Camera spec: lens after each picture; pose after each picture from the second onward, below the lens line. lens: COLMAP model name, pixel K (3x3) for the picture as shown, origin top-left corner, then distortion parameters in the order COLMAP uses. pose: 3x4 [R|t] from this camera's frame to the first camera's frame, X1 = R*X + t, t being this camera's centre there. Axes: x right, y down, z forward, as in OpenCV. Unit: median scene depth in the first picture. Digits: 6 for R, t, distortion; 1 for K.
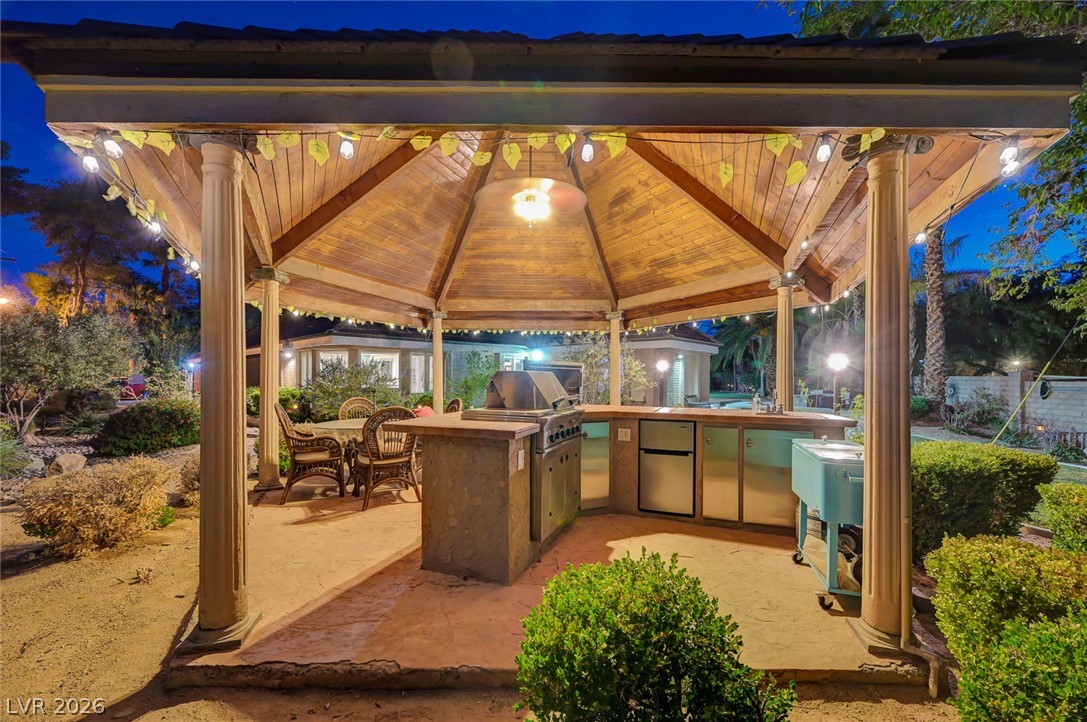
lens RADIAL K [[436.6, 0, 546.4], [0, 436.6, 375.9], [0, 0, 1]] dist [0.000404, -0.000175]
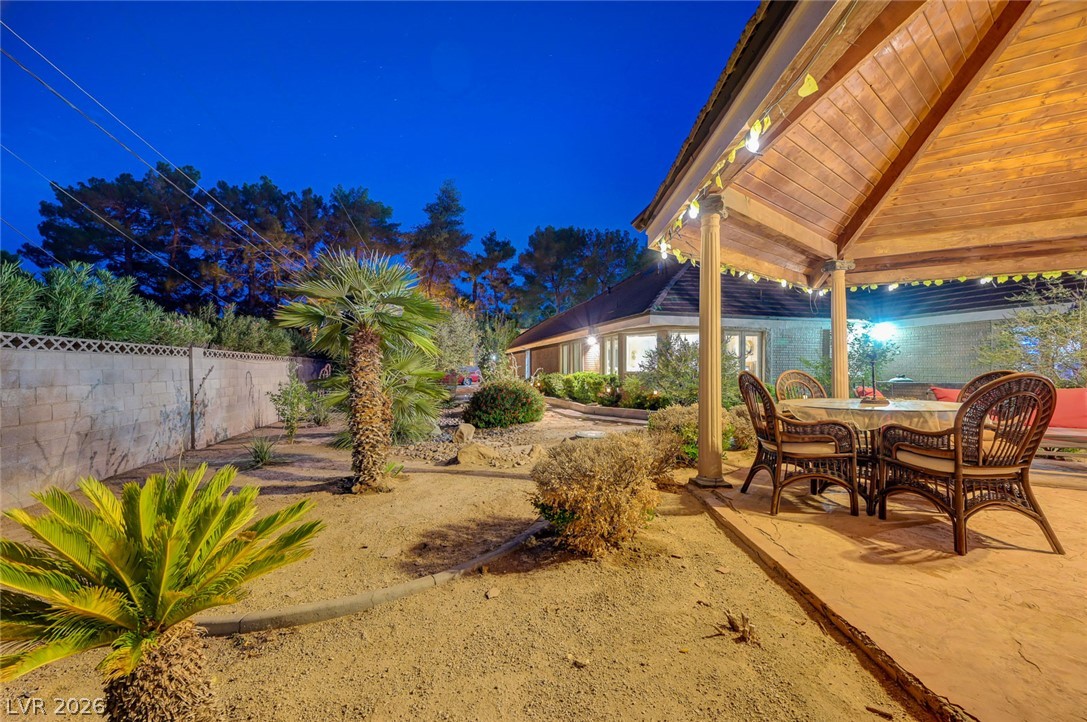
lens RADIAL K [[429.0, 0, 543.5], [0, 429.0, 361.0], [0, 0, 1]] dist [0.002352, -0.000252]
pose [[0.861997, -0.012153, -0.506768, -0.387653], [0.002736, 0.999810, -0.019322, 0.041840], [0.506907, 0.015269, 0.861866, 0.149777]]
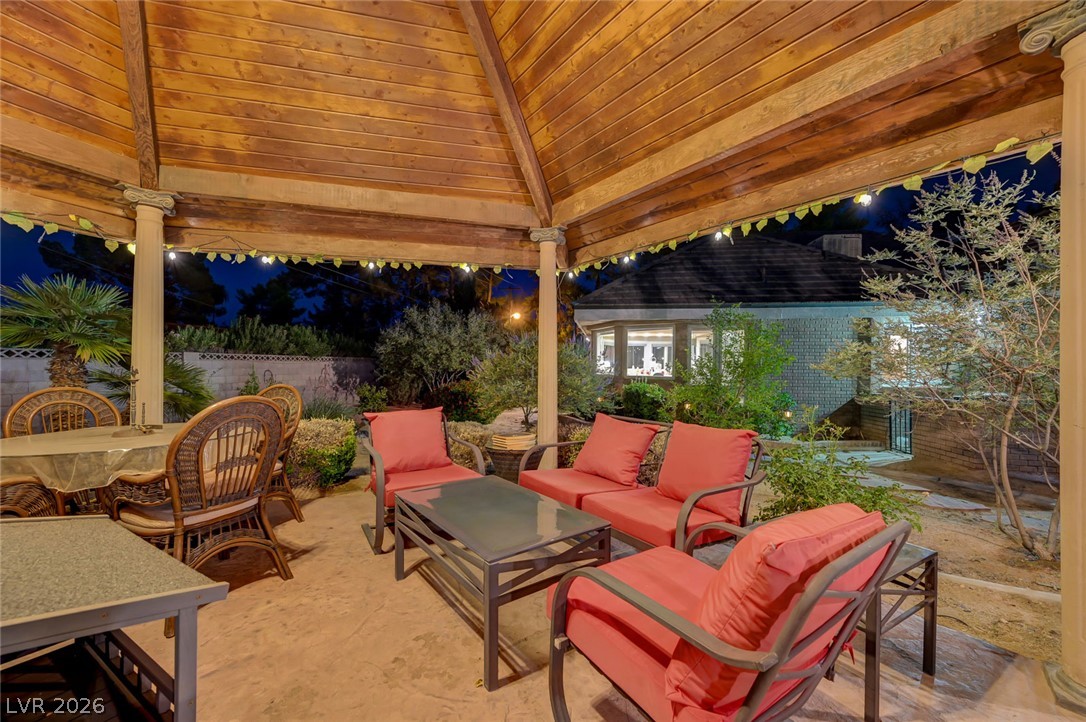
lens RADIAL K [[425.8, 0, 543.0], [0, 425.8, 361.0], [0, 0, 1]] dist [-0.000809, -0.000128]
pose [[0.574477, -0.005415, -0.818503, 0.207682], [-0.006003, 0.999923, -0.010829, 0.020397], [0.818499, 0.011135, 0.574401, 0.867283]]
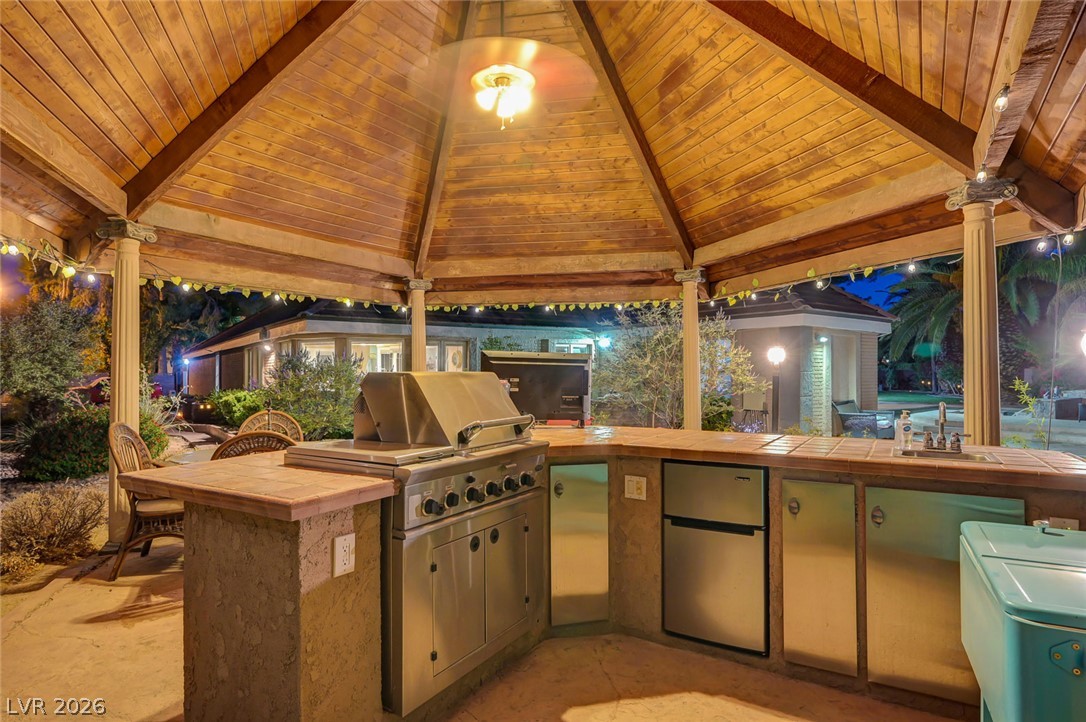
lens RADIAL K [[599.0, 0, 543.0], [0, 599.0, 361.0], [0, 0, 1]] dist [-0.000171, -0.000019]
pose [[0.984109, -0.012813, -0.177104, 0.124793], [0.010032, 0.999812, -0.016589, -0.006204], [0.177283, 0.014549, 0.984052, 0.159779]]
